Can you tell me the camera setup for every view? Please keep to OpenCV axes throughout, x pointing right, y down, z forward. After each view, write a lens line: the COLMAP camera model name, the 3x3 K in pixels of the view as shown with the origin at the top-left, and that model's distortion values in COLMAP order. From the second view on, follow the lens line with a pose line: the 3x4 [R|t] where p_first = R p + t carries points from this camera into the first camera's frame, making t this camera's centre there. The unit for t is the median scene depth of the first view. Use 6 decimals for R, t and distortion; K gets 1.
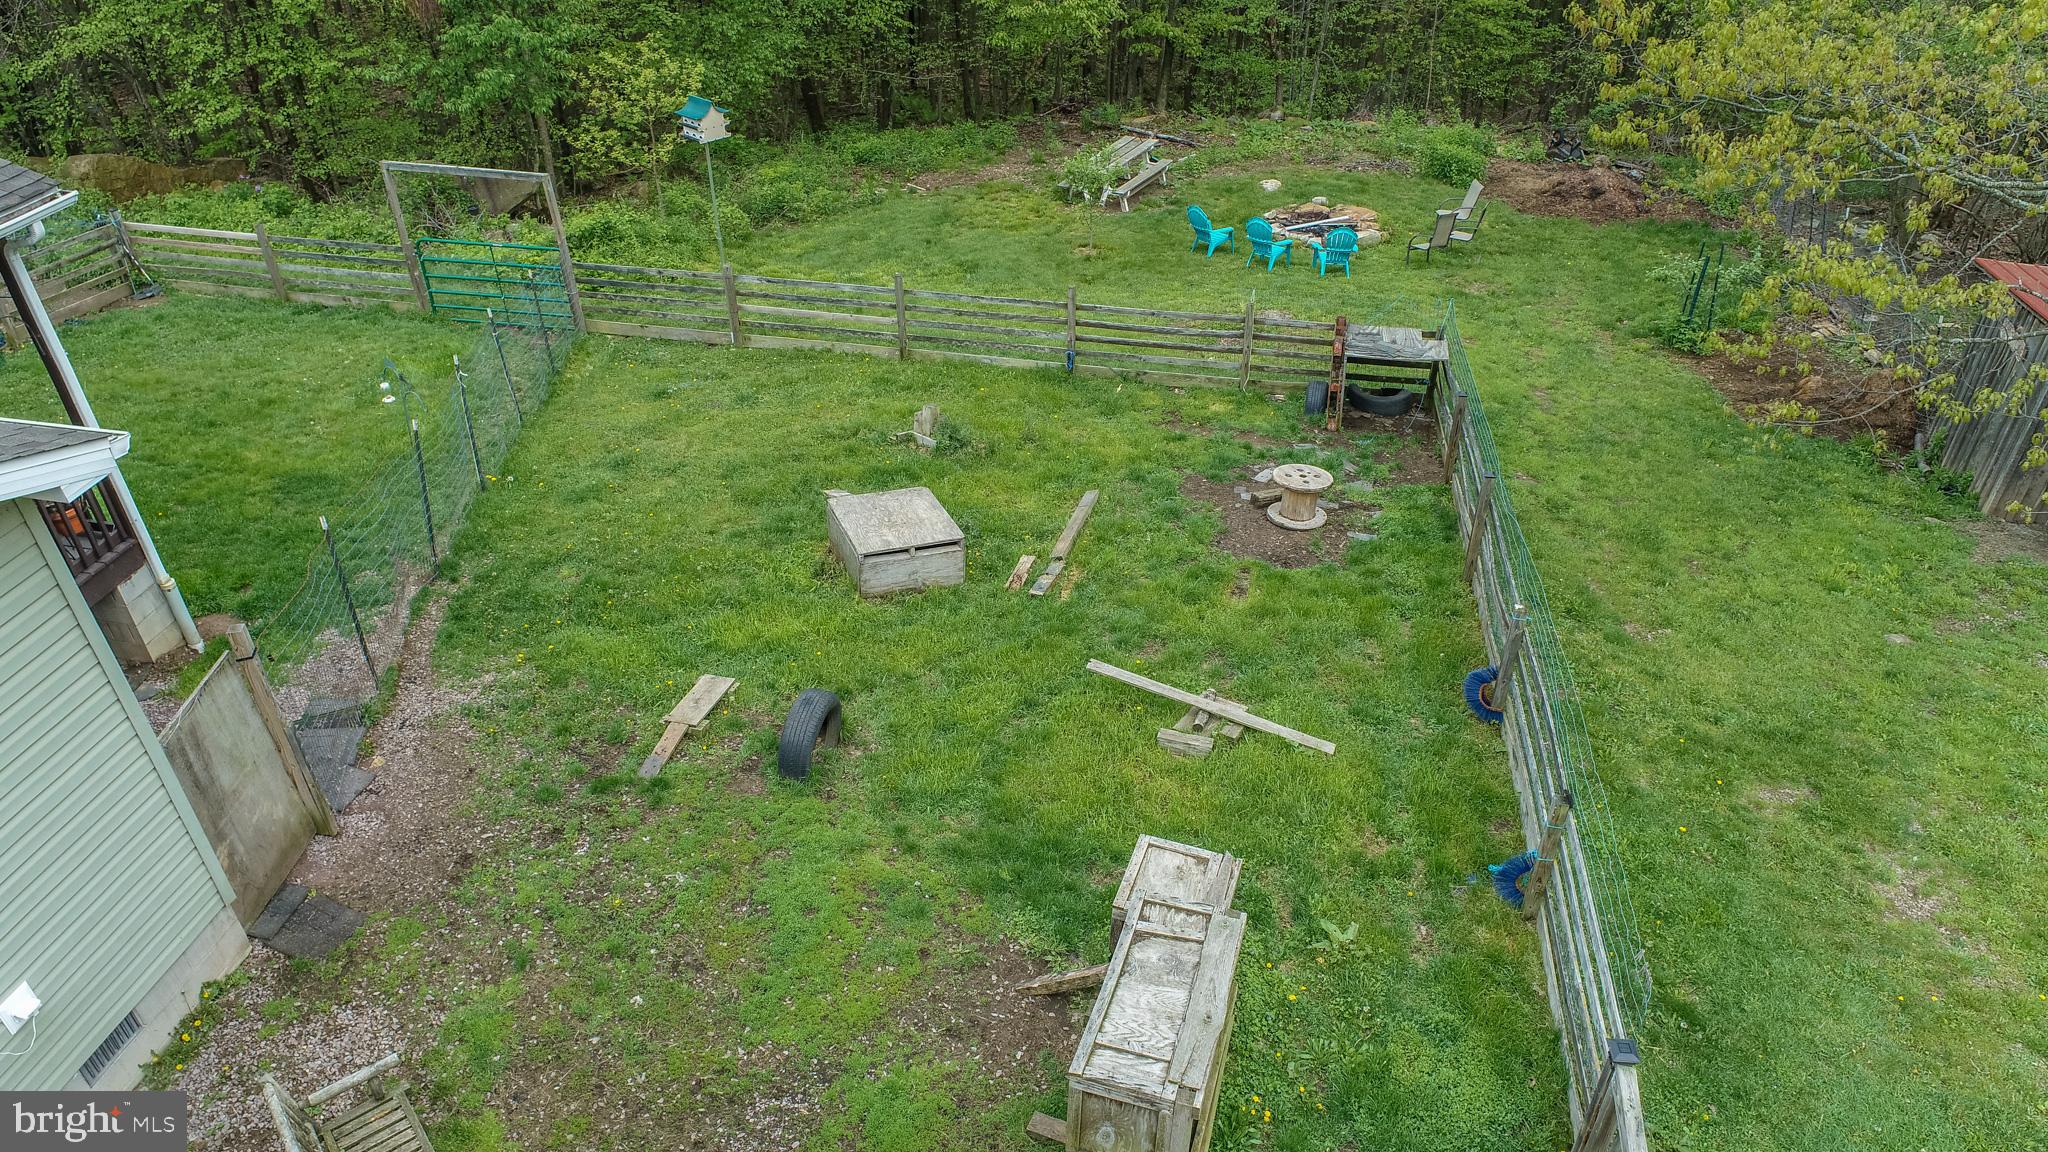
lens RADIAL K [[1374.8, 0, 1027.6], [0, 1374.8, 573.5], [0, 0, 1]] dist [-0.015675, 0.014821]
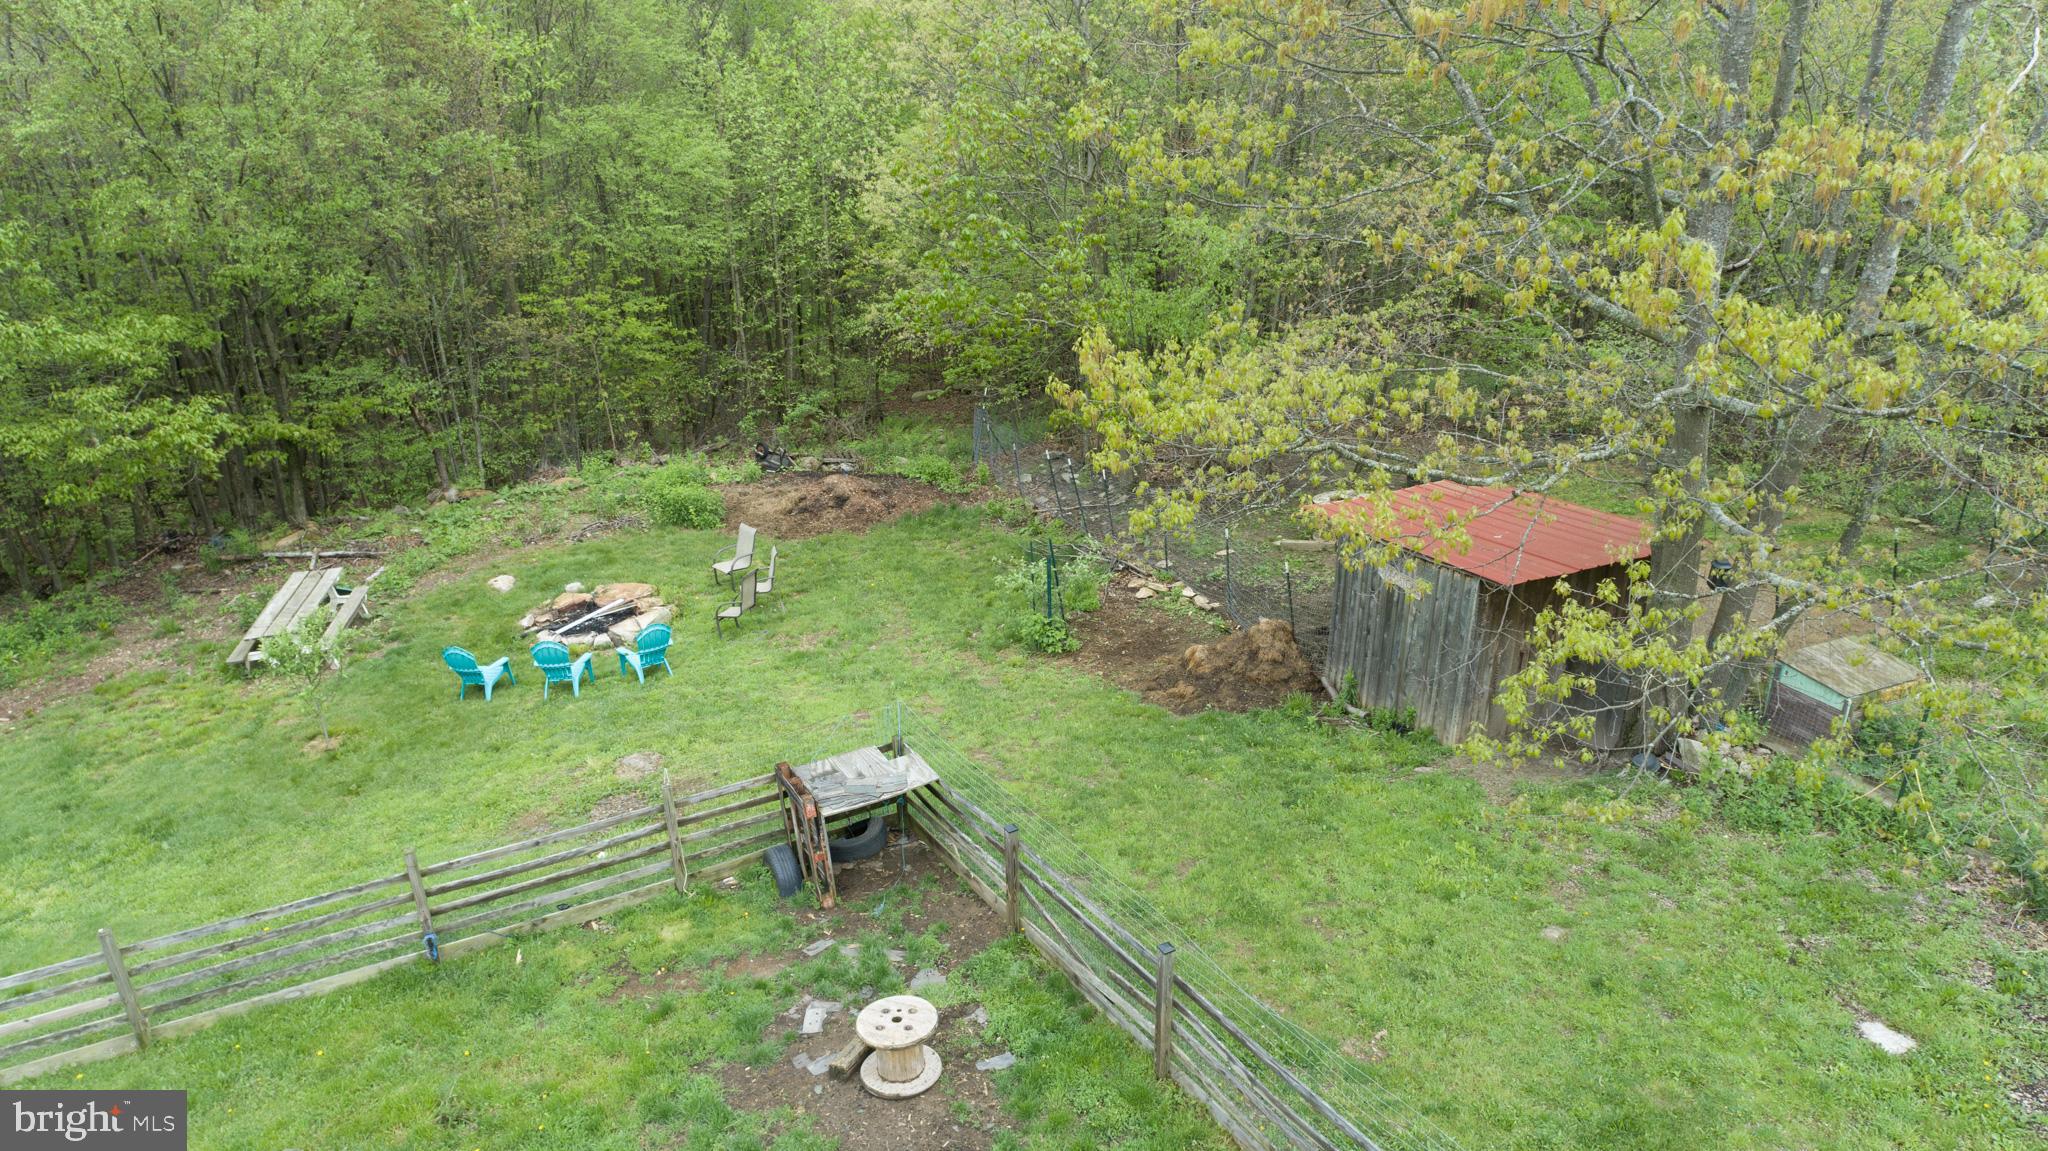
lens RADIAL K [[1374.8, 0, 1025.1], [0, 1374.8, 576.8], [0, 0, 1]] dist [-0.015675, 0.014821]
pose [[0.777294, -0.264711, 0.570738, -0.069307], [0.369763, 0.926173, -0.074021, -0.142438], [-0.509009, 0.268574, 0.817789, 0.204015]]
